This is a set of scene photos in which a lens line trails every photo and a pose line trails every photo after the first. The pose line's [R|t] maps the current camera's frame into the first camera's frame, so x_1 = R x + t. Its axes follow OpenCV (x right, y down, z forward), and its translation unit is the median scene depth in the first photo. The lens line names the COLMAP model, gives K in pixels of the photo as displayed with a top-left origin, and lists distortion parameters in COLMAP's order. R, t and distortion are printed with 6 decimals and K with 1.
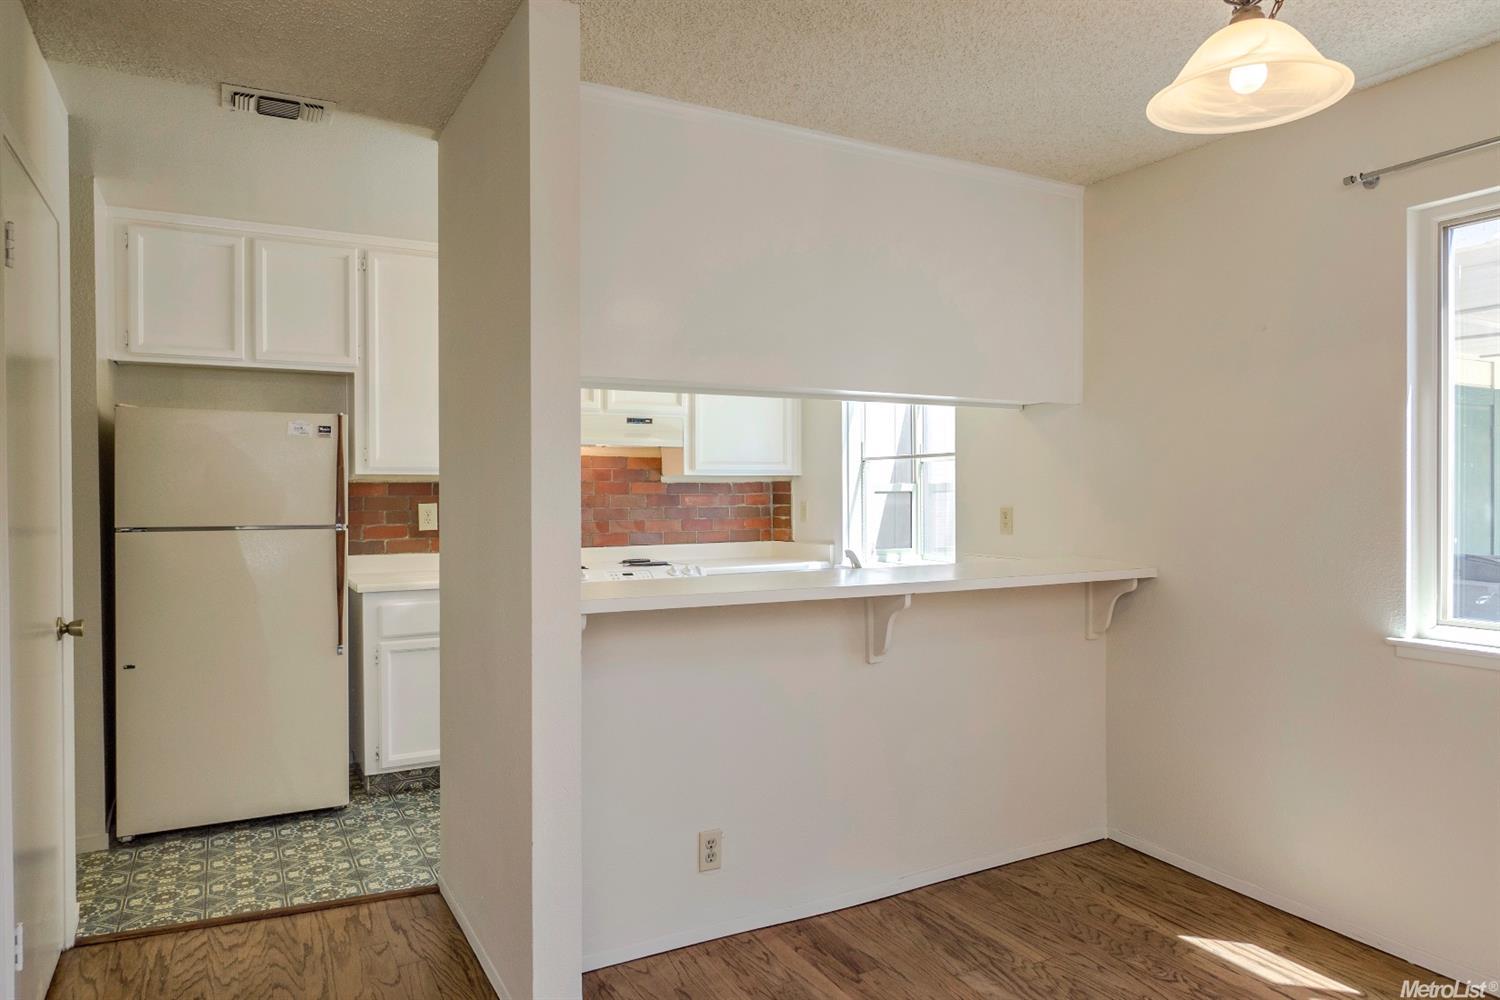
lens RADIAL K [[954.0, 0, 753.4], [0, 954.0, 499.9], [0, 0, 1]] dist [0.002243, -0.001465]
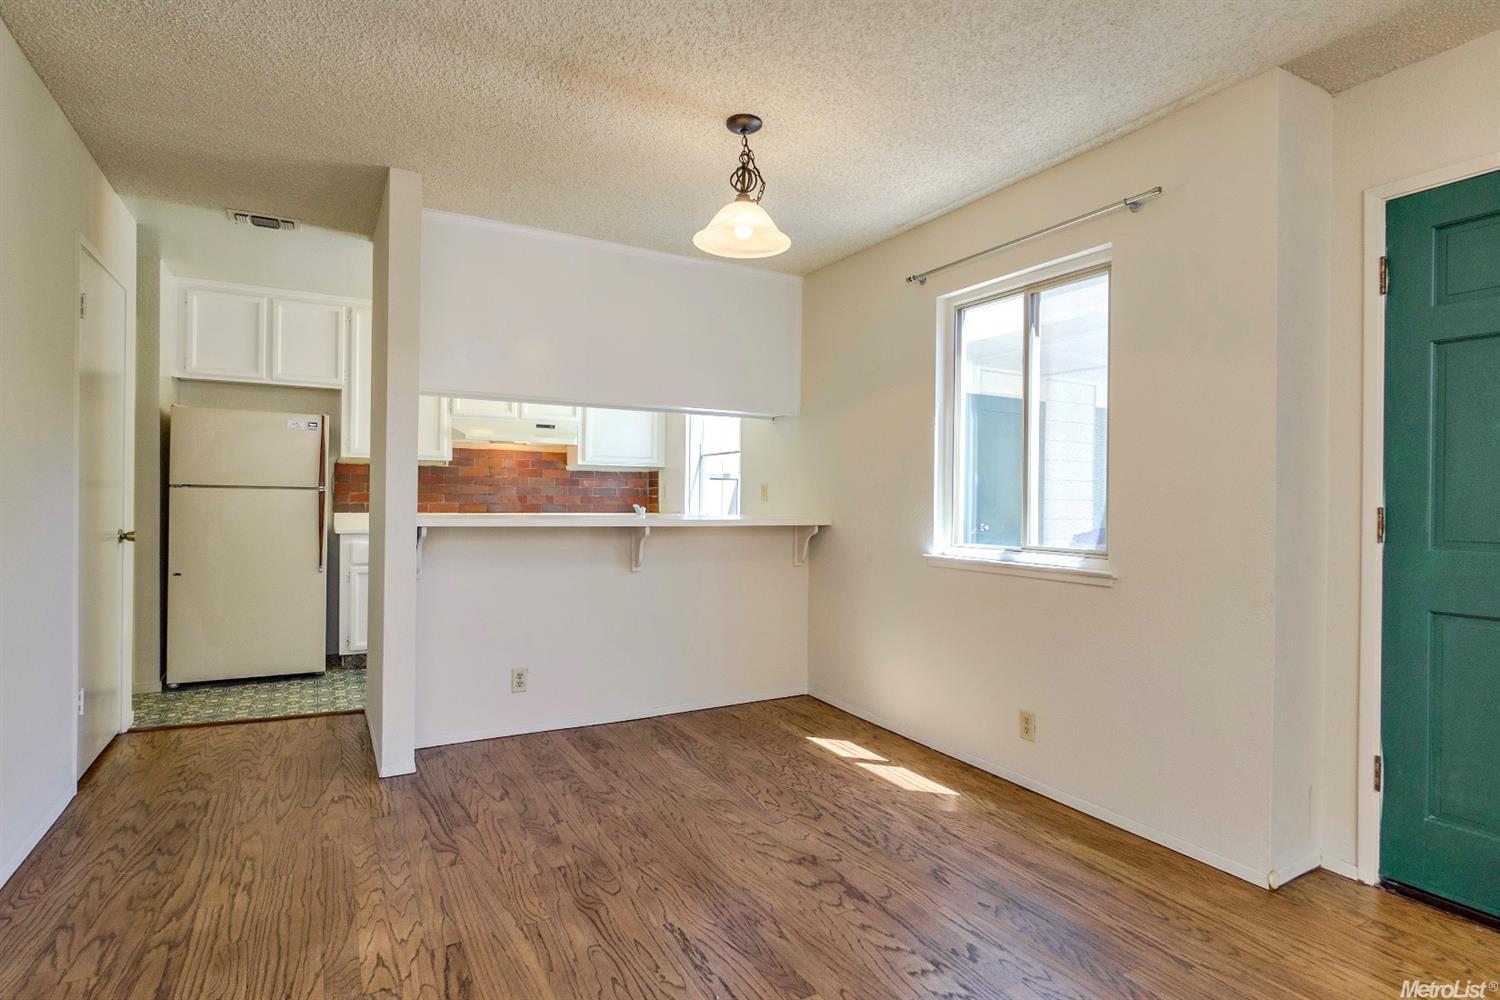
lens RADIAL K [[762.5, 0, 747.7], [0, 762.5, 501.5], [0, 0, 1]] dist [-0.001345, -0.000247]
pose [[0.999822, 0.016284, 0.009492, 0.279693], [-0.016227, 0.999850, -0.006012, 0.053221], [-0.009588, 0.005857, 0.999937, -0.266728]]
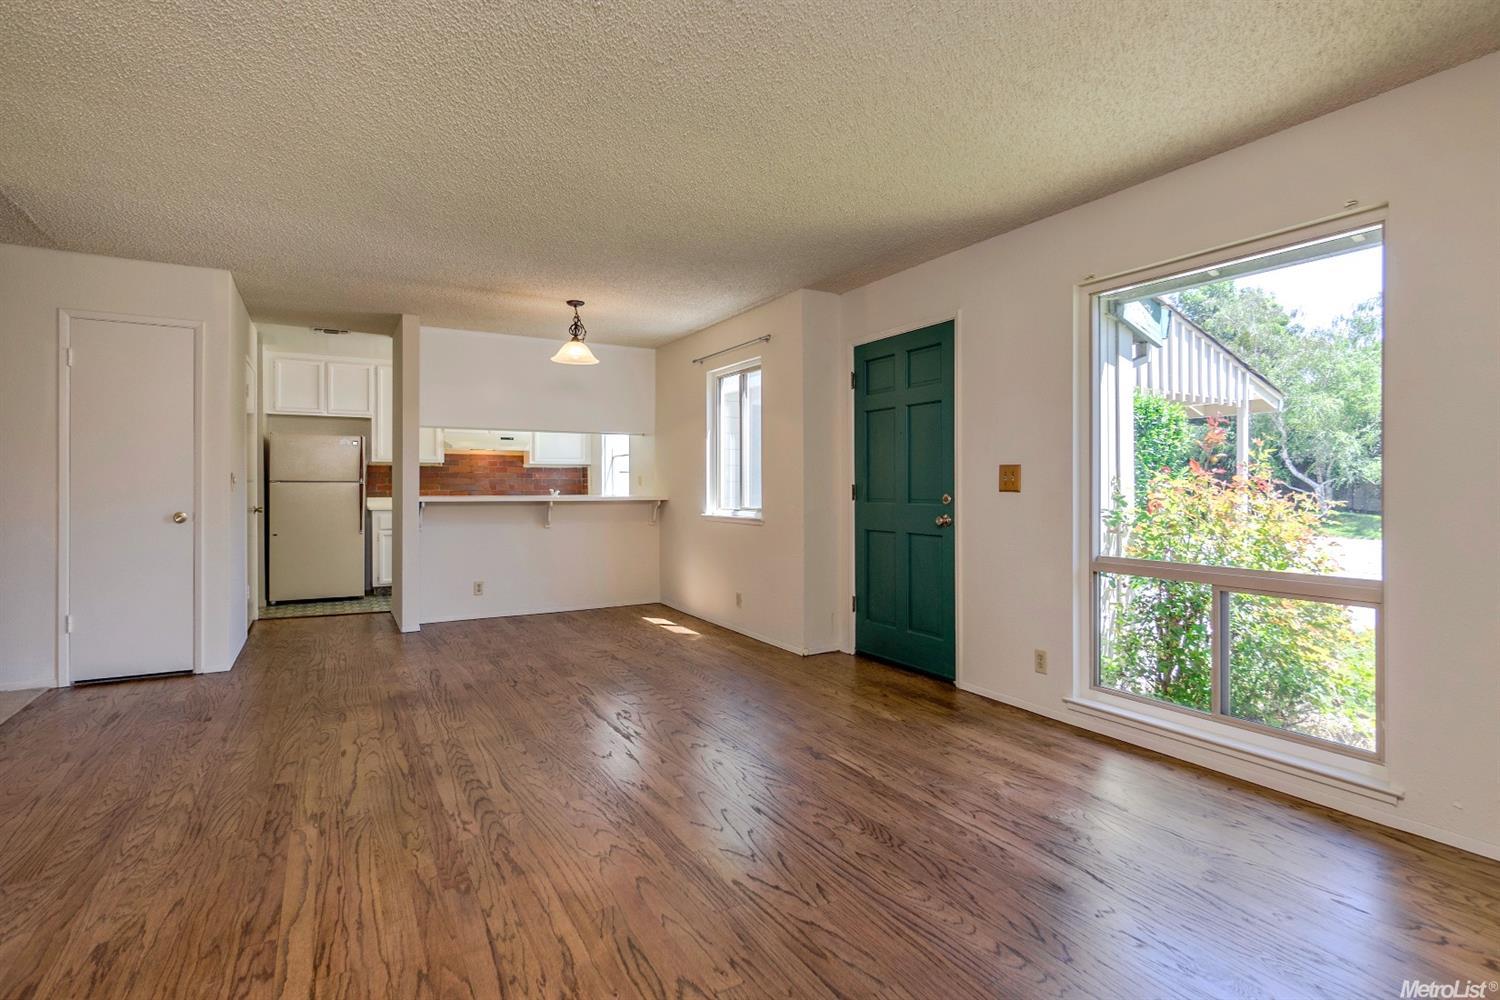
lens RADIAL K [[720.4, 0, 747.0], [0, 720.4, 487.5], [0, 0, 1]] dist [0.002092, 0.000010]
pose [[0.999819, 0.003685, 0.018639, 0.620781], [-0.003530, 0.999959, -0.008343, 0.064449], [-0.018669, 0.008276, 0.999791, -1.033494]]
